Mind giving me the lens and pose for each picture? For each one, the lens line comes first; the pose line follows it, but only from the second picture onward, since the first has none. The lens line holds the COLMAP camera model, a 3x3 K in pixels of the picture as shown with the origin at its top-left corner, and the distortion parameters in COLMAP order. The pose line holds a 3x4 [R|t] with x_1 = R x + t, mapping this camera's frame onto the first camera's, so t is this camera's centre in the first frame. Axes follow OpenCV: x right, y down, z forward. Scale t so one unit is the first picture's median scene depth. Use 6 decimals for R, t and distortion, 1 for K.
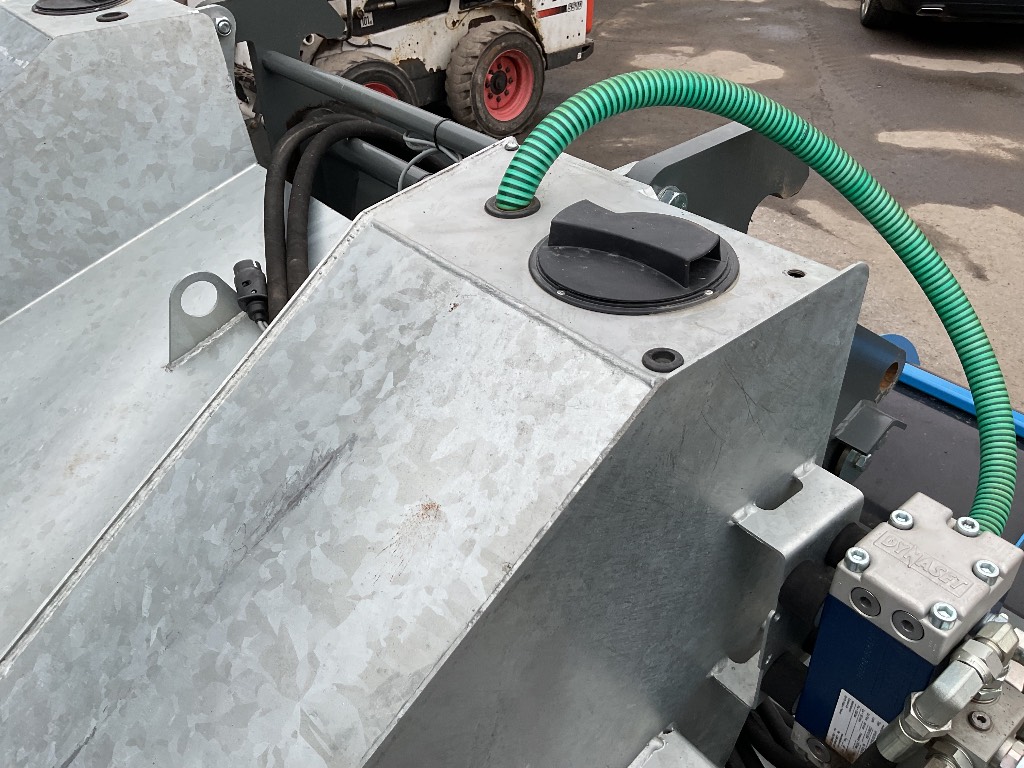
lens RADIAL K [[821.6, 0, 512.0], [0, 821.6, 384.0], [0, 0, 1]] dist [0.100452, -0.189360]
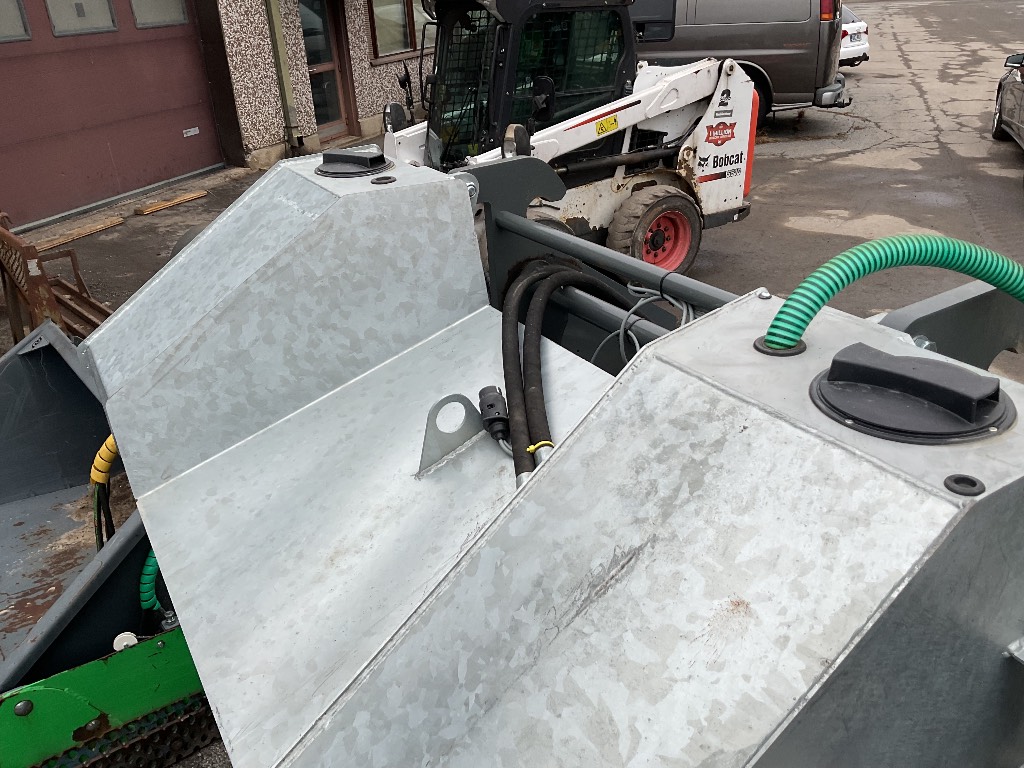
lens RADIAL K [[821.6, 0, 512.0], [0, 821.6, 384.0], [0, 0, 1]] dist [0.100452, -0.189360]
pose [[0.986721, 0.050881, -0.154251, -0.212646], [-0.076769, 0.982993, -0.166828, 0.059633], [0.143140, 0.176455, 0.973845, -0.163364]]
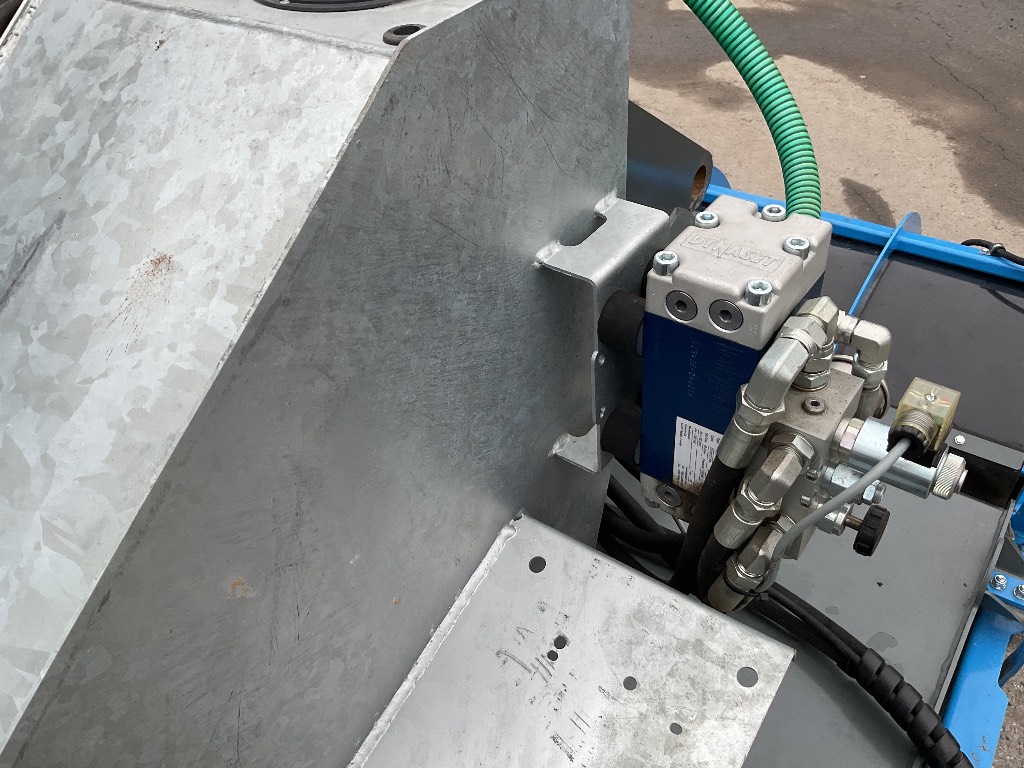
lens RADIAL K [[814.0, 0, 505.6], [0, 814.0, 394.9], [0, 0, 1]] dist [0.069508, -0.112210]
pose [[0.970316, -0.189744, 0.149946, 0.073375], [0.175554, 0.979076, 0.102910, 0.222324], [-0.166335, -0.073532, 0.983324, 0.117762]]
